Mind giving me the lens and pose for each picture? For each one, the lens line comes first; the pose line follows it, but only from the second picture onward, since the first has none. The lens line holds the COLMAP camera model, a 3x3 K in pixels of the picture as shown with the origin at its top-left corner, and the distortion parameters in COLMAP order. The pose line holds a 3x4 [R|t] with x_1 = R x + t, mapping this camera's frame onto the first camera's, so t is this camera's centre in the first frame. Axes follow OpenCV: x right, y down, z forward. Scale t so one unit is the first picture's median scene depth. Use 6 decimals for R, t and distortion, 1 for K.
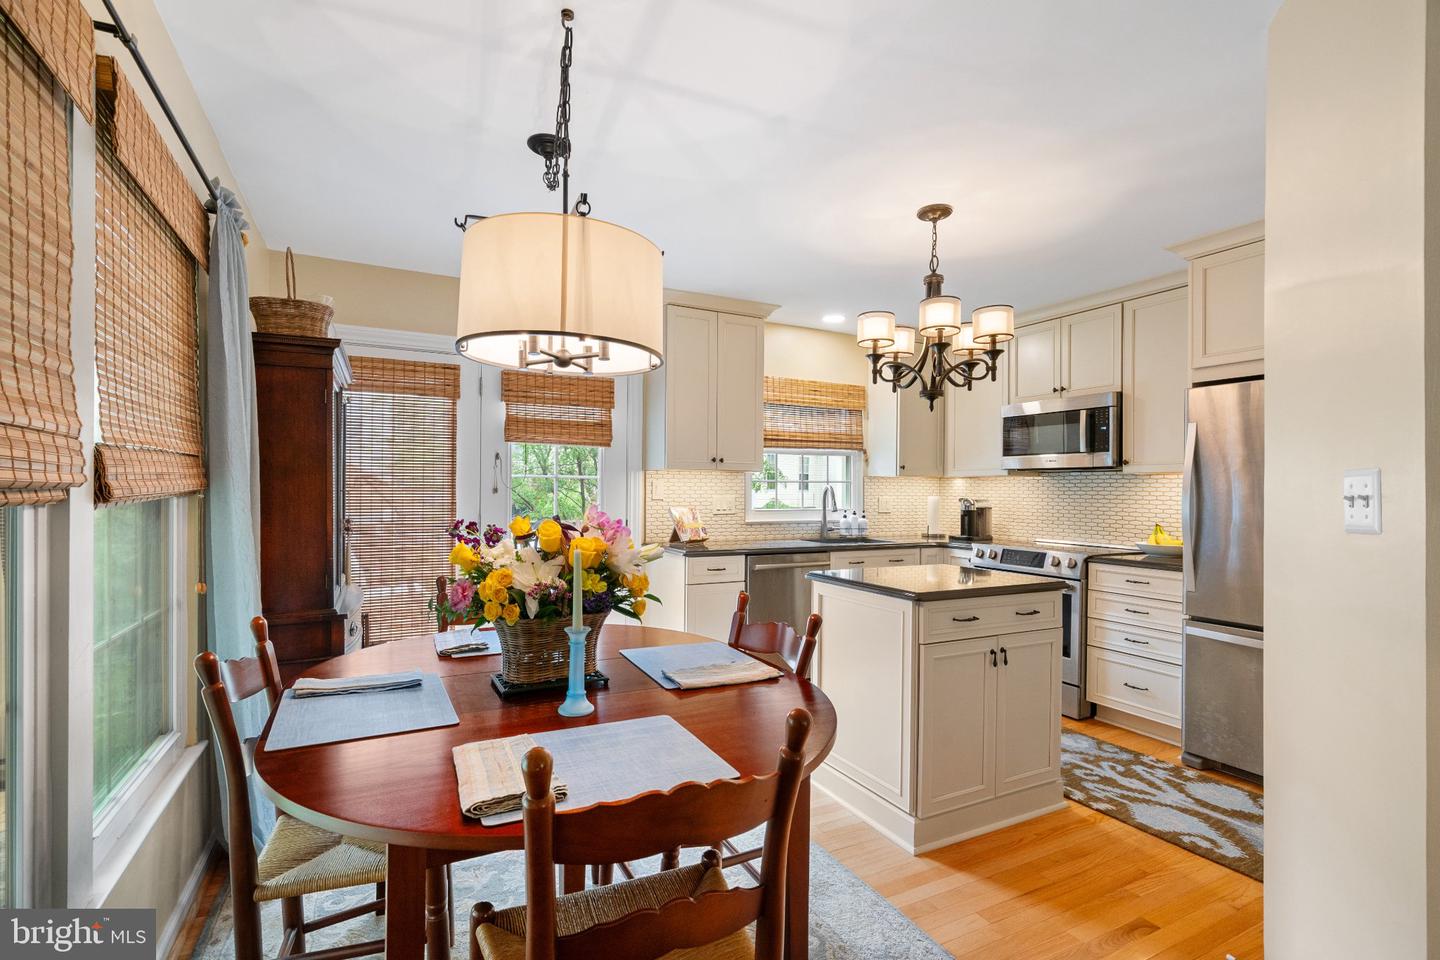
lens RADIAL K [[663.3, 0, 714.4], [0, 663.3, 488.2], [0, 0, 1]] dist [0.016245, -0.000050]
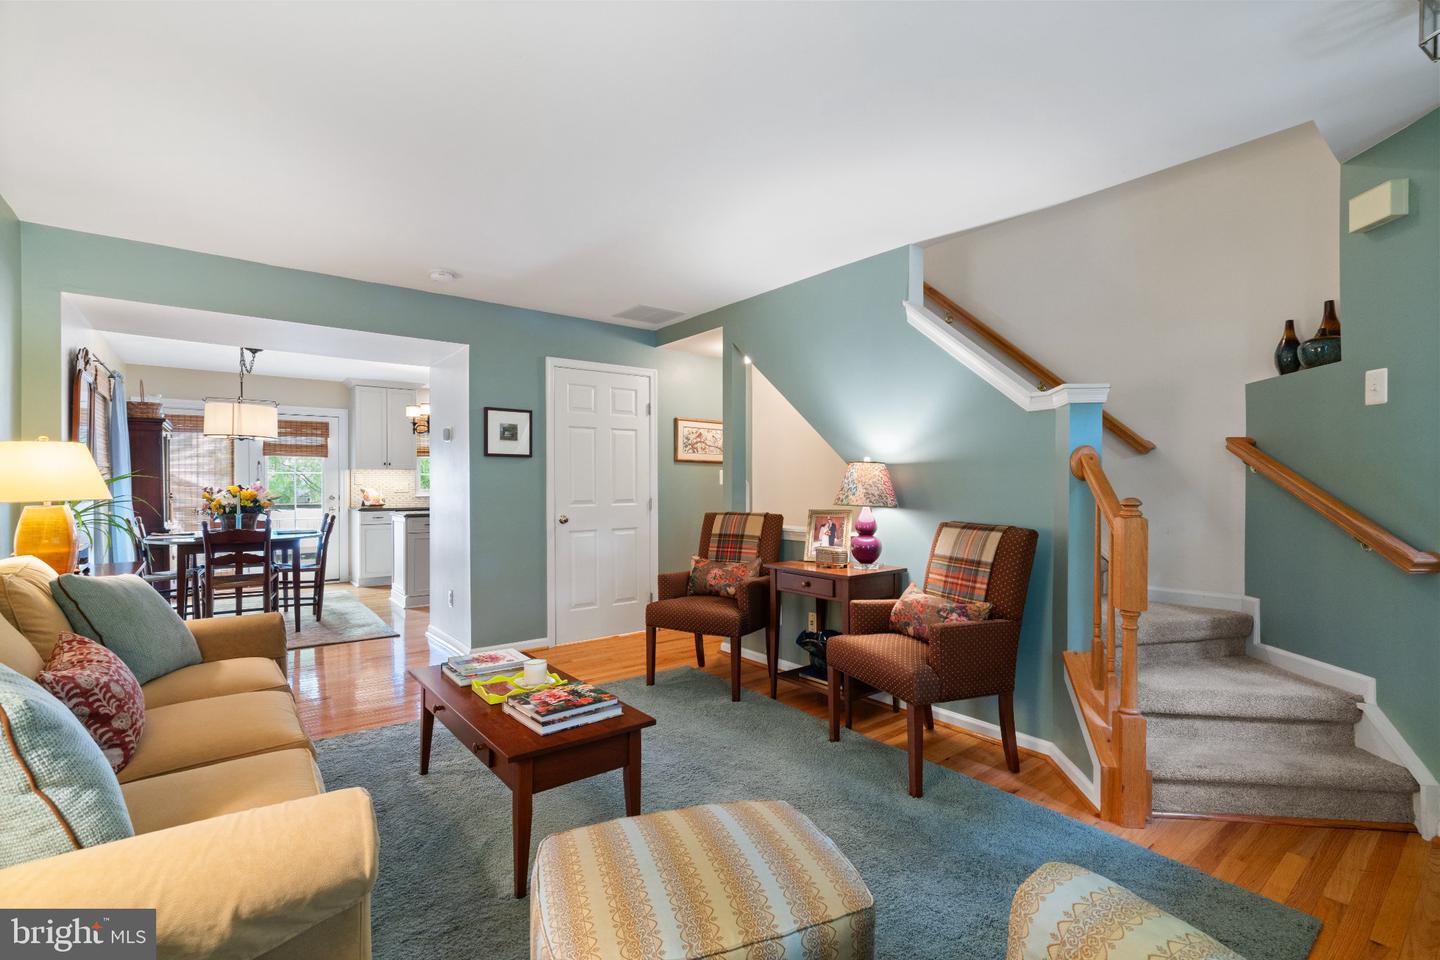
lens RADIAL K [[642.5, 0, 726.6], [0, 642.5, 484.0], [0, 0, 1]] dist [0.001028, 0.000066]
pose [[0.980788, -0.011772, 0.194720, 1.051005], [0.011581, 0.999931, 0.002118, 0.042393], [-0.194731, 0.000177, 0.980857, -1.809139]]
